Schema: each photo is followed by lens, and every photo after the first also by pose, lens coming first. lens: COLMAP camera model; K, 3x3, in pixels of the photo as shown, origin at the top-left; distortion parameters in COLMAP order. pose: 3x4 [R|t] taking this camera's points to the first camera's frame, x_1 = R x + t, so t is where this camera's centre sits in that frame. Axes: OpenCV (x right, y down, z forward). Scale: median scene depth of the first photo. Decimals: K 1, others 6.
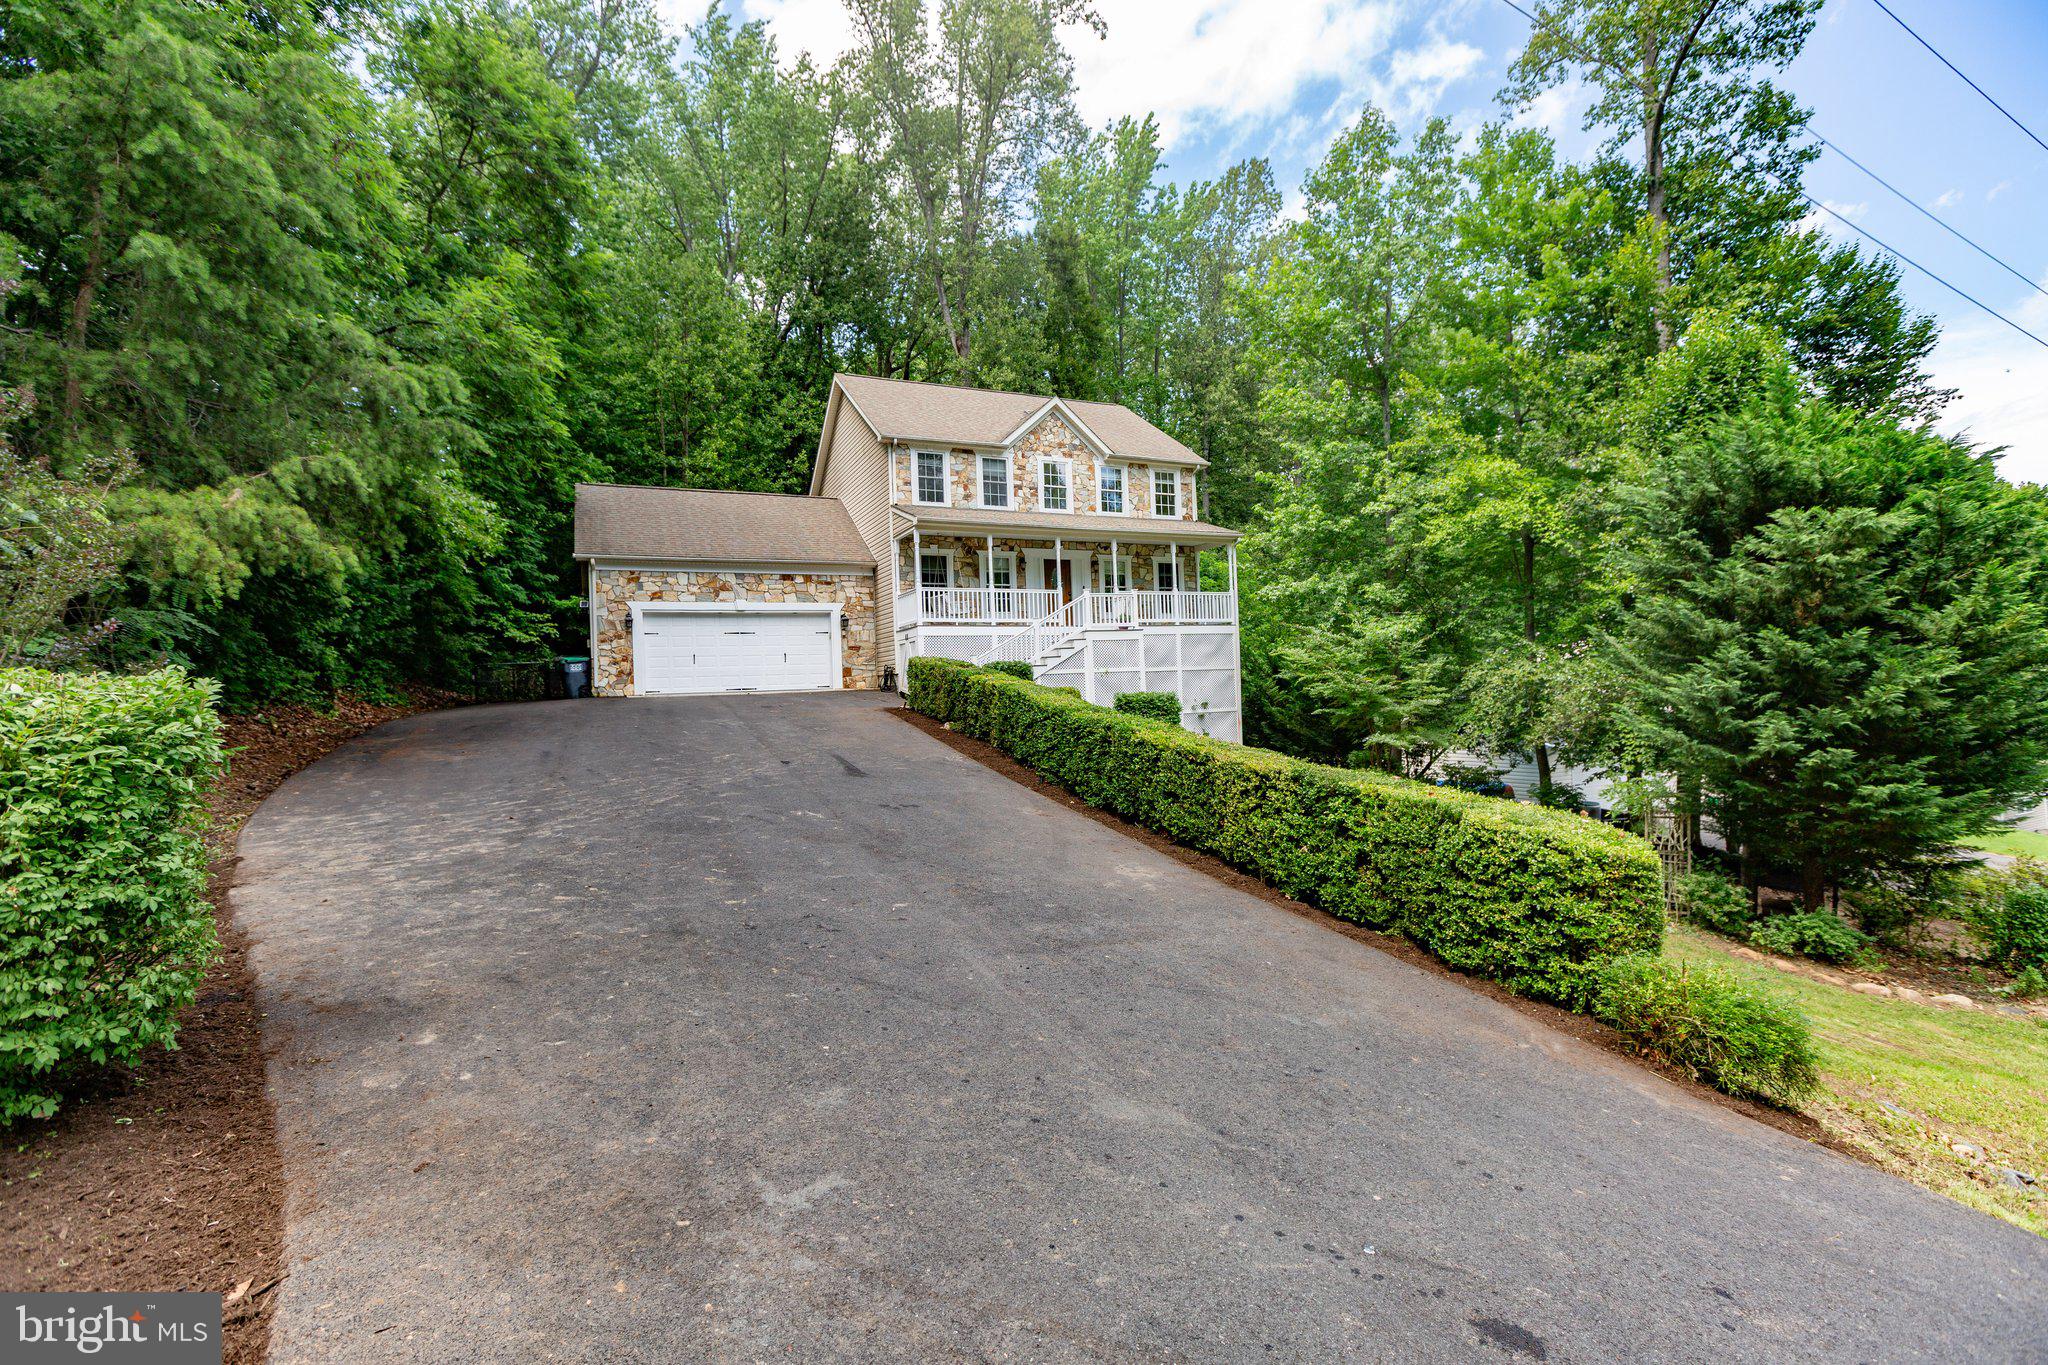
lens RADIAL K [[977.0, 0, 948.0], [0, 977.0, 692.7], [0, 0, 1]] dist [-0.001136, -0.000257]
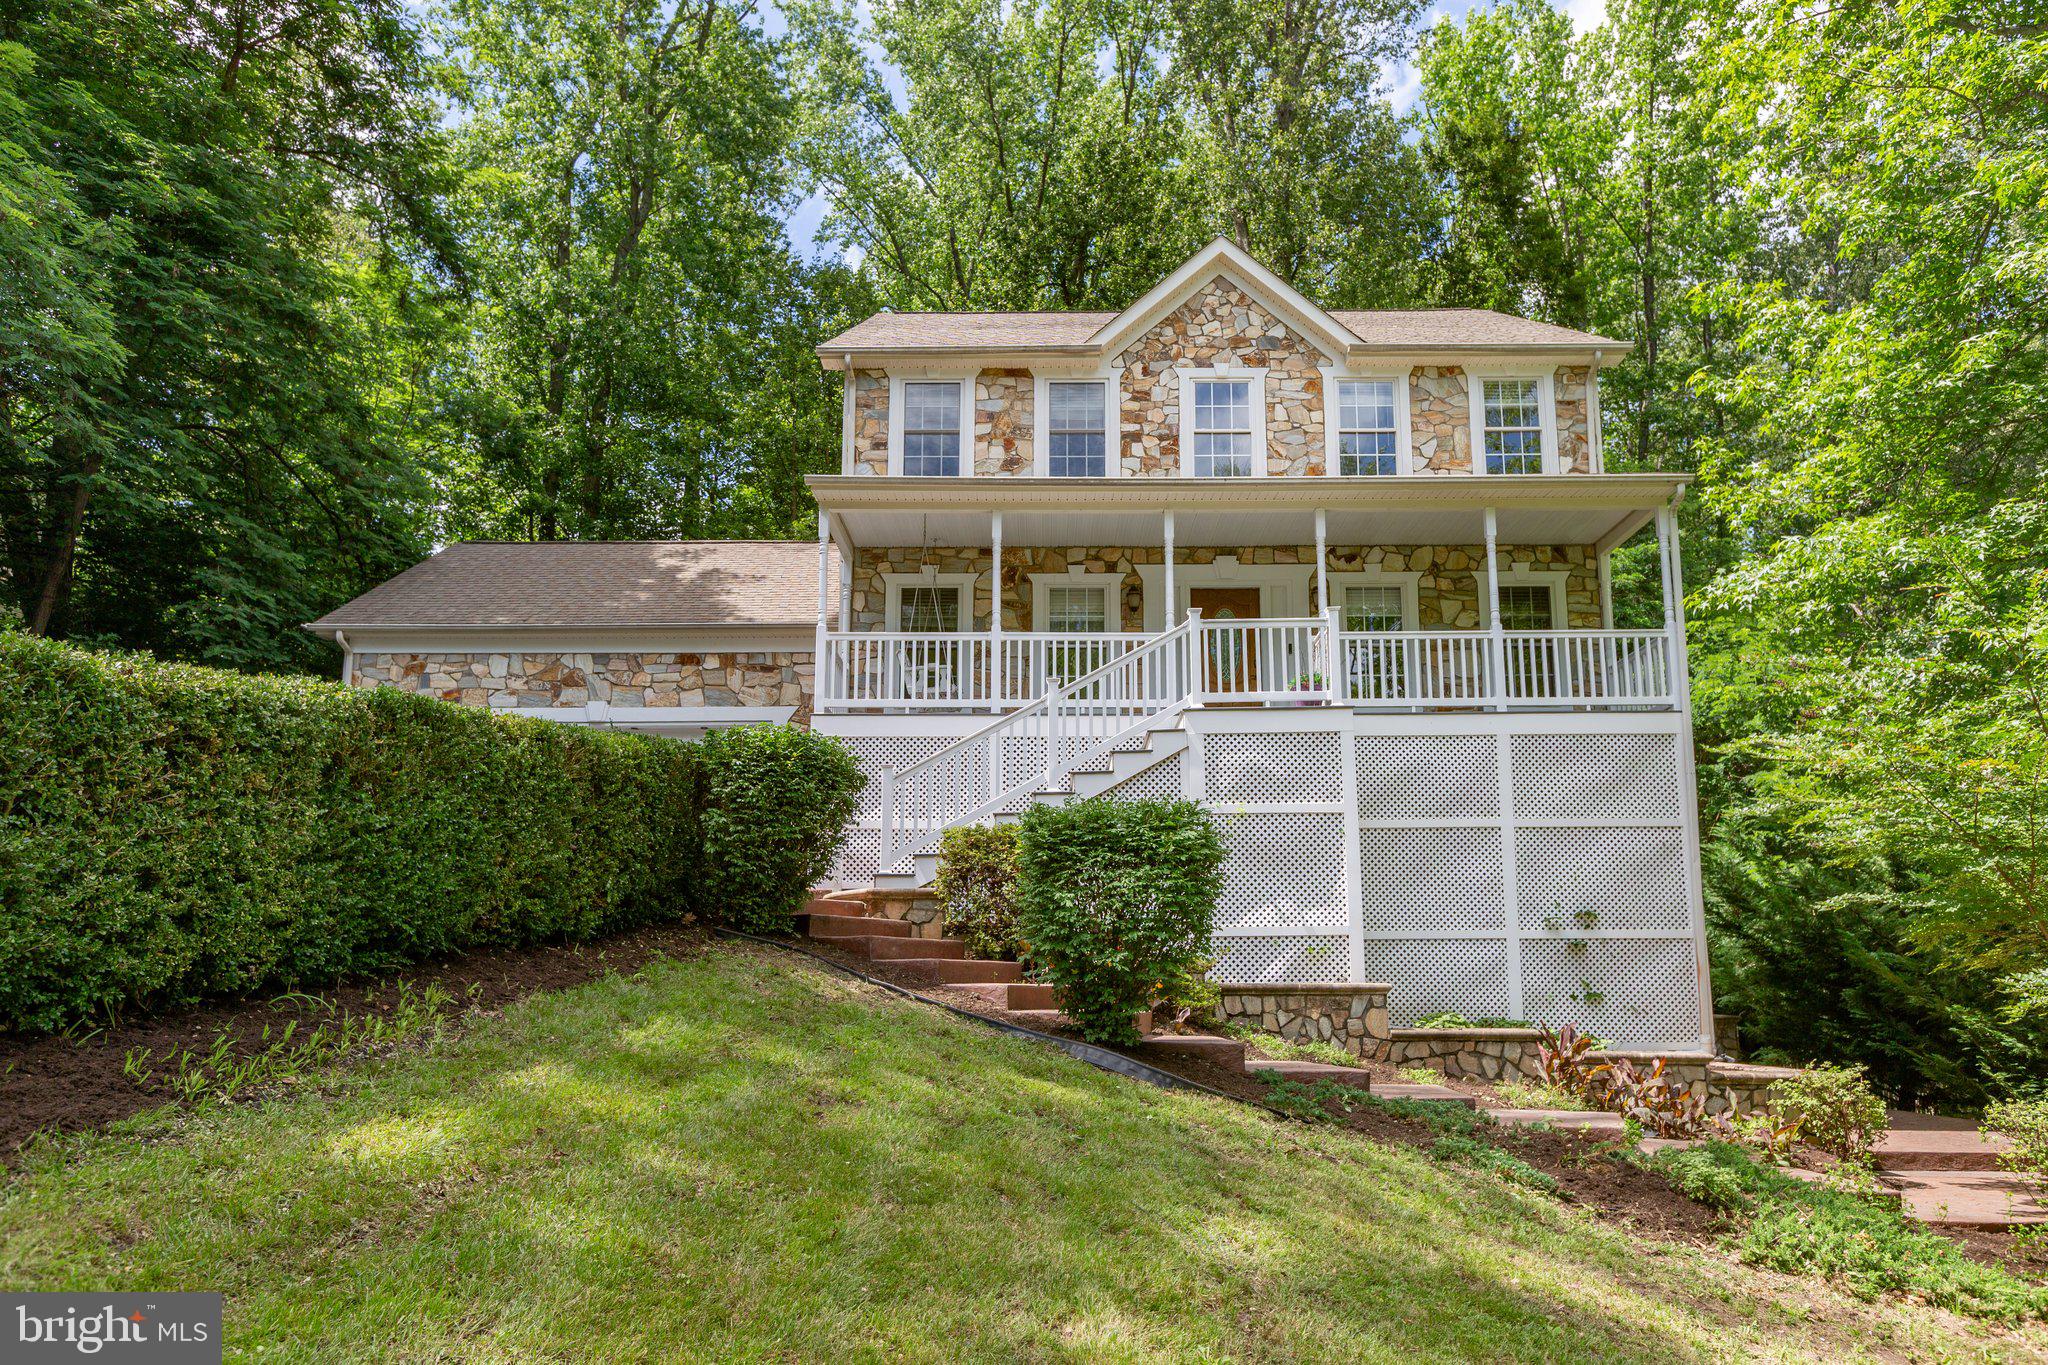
lens RADIAL K [[1262.6, 0, 990.1], [0, 1262.6, 824.7], [0, 0, 1]] dist [0.002790, -0.025502]
pose [[0.914878, -0.016636, -0.403388, 0.249620], [-0.032461, 0.992885, -0.114567, 0.040849], [0.402424, 0.117909, 0.907828, 0.460411]]
